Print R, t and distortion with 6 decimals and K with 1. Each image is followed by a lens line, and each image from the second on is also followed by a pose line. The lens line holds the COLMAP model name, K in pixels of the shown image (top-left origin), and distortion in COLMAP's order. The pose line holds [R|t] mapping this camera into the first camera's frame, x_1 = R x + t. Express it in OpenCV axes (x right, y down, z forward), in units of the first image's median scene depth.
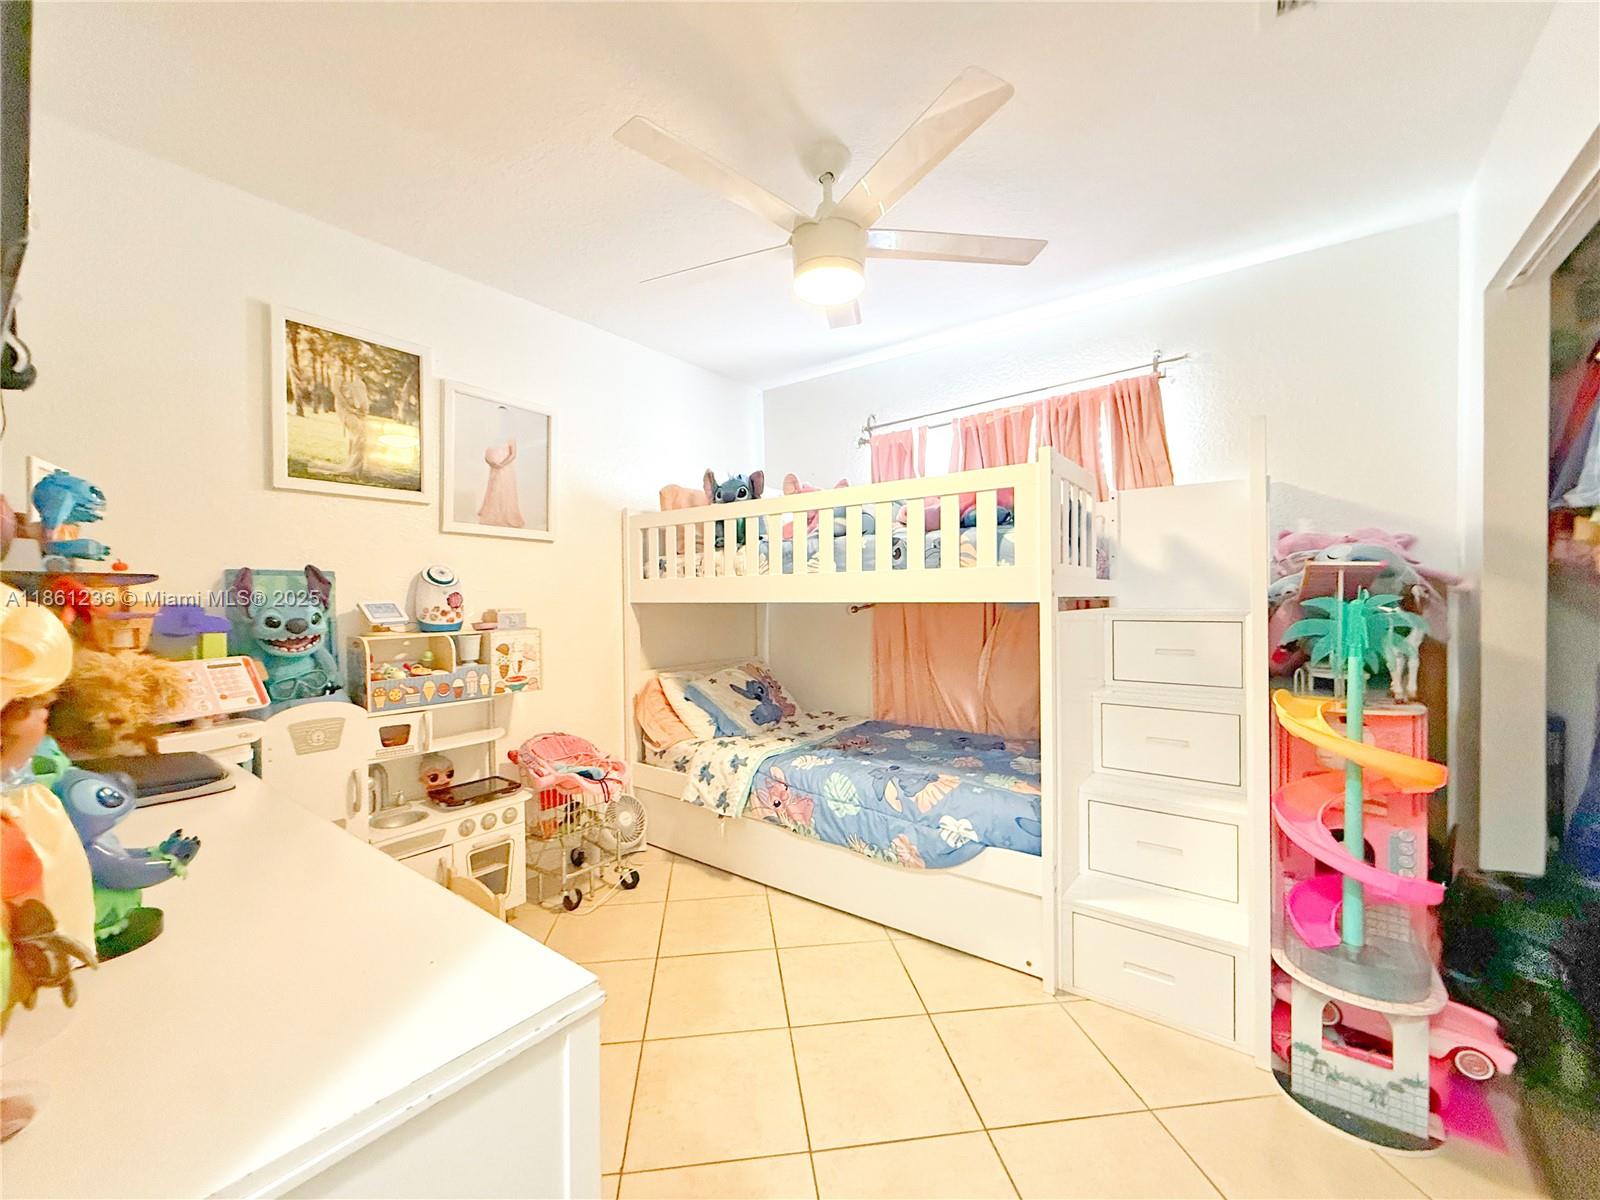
lens RADIAL K [[644.4, 0, 794.7], [0, 644.4, 591.6], [0, 0, 1]] dist [0.002277, -0.000179]
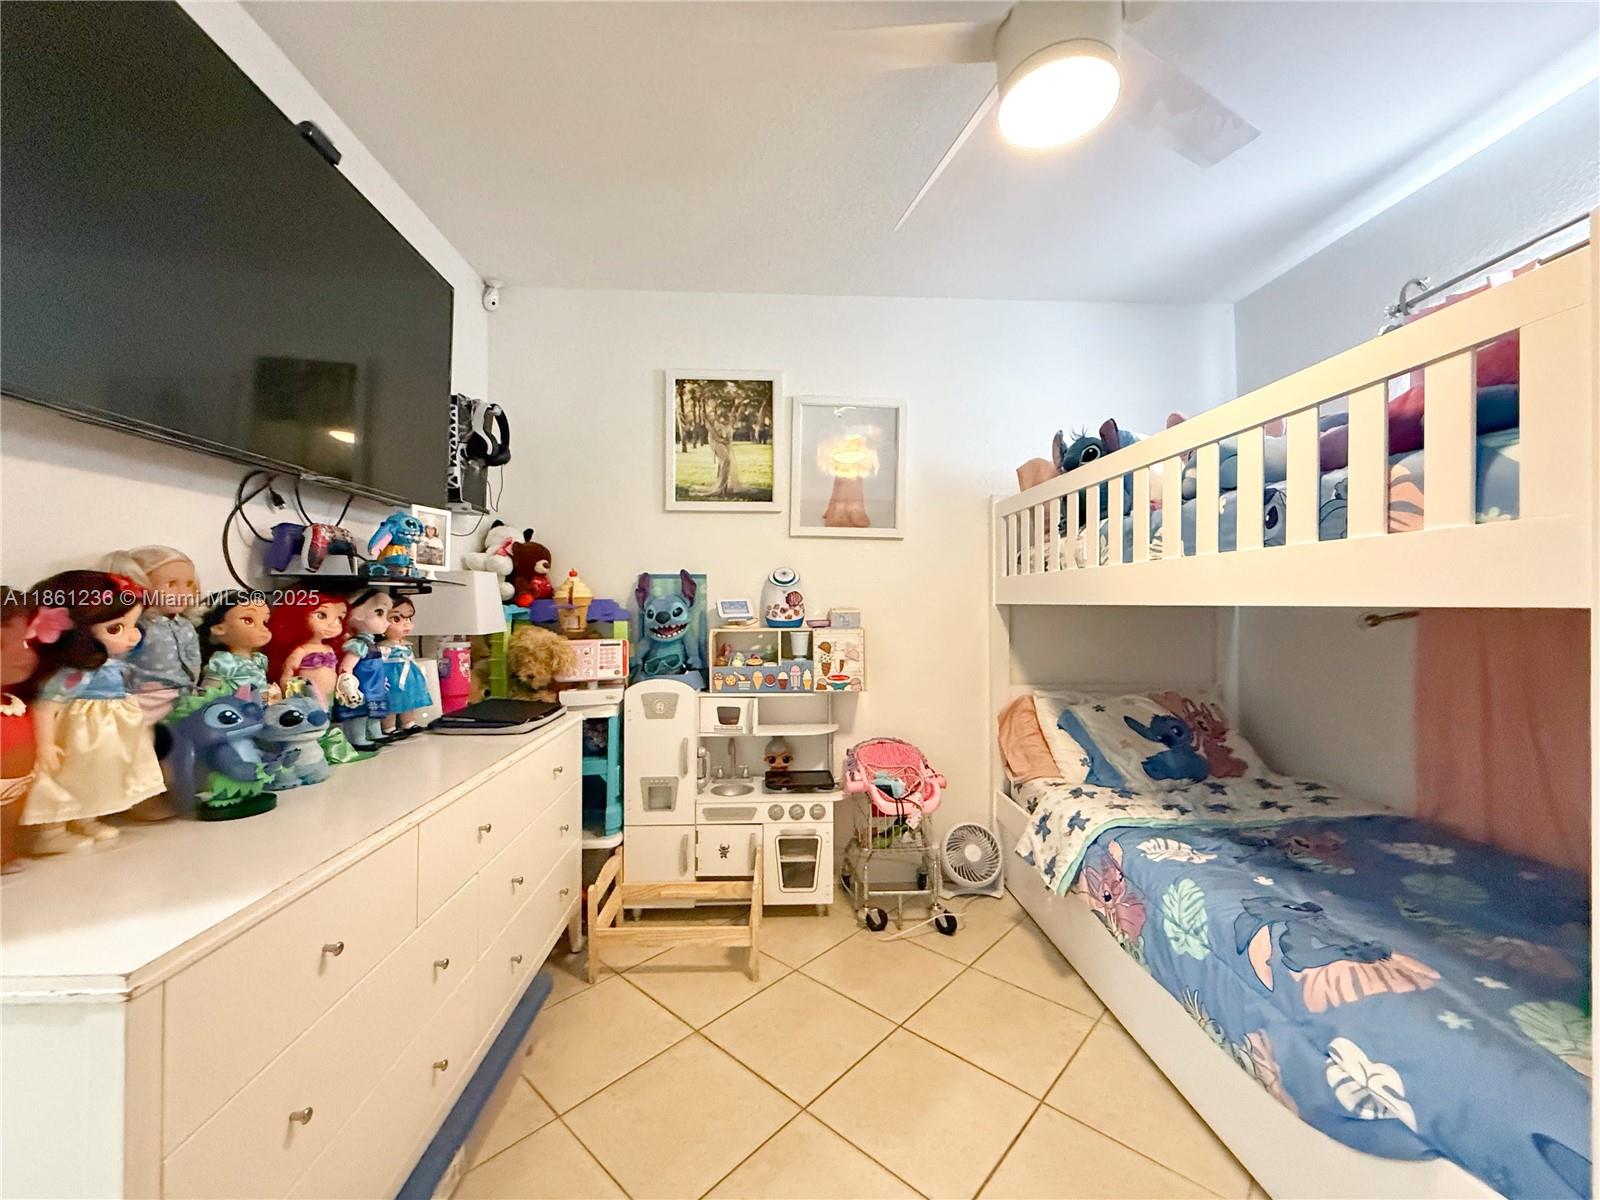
lens RADIAL K [[644.4, 0, 794.7], [0, 644.4, 591.6], [0, 0, 1]] dist [0.002277, -0.000179]
pose [[0.641596, -0.003798, -0.767033, 0.307210], [-0.000242, 0.999987, -0.005154, 0.007050], [0.767043, 0.003492, 0.641586, 0.318926]]
